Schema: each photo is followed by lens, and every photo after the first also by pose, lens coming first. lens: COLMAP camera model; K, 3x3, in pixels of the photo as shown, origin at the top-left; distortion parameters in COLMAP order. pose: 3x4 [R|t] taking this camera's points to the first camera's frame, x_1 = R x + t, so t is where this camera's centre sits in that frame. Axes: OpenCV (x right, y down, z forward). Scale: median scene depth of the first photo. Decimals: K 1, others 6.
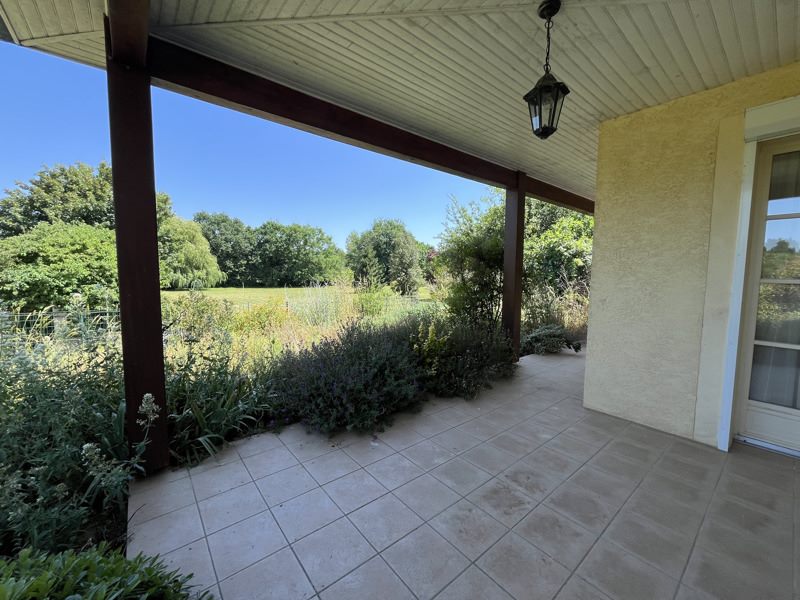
lens RADIAL K [[322.2, 0, 398.0], [0, 322.2, 299.0], [0, 0, 1]] dist [0.002609, -0.000124]
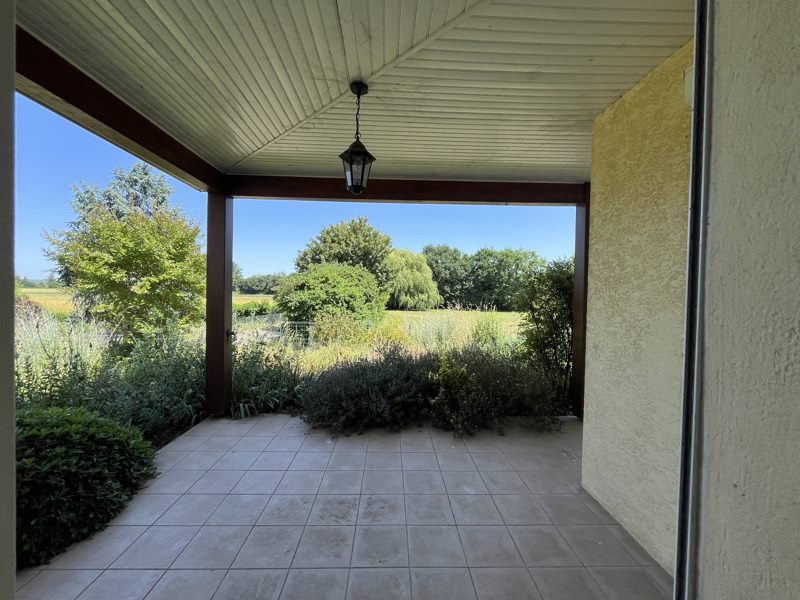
lens RADIAL K [[322.2, 0, 398.4], [0, 322.2, 300.0], [0, 0, 1]] dist [0.002609, -0.000124]
pose [[0.793229, 0.016991, -0.608686, 0.190993], [-0.060142, 0.996909, -0.050548, -0.009960], [0.605946, 0.076704, 0.791799, 0.030149]]
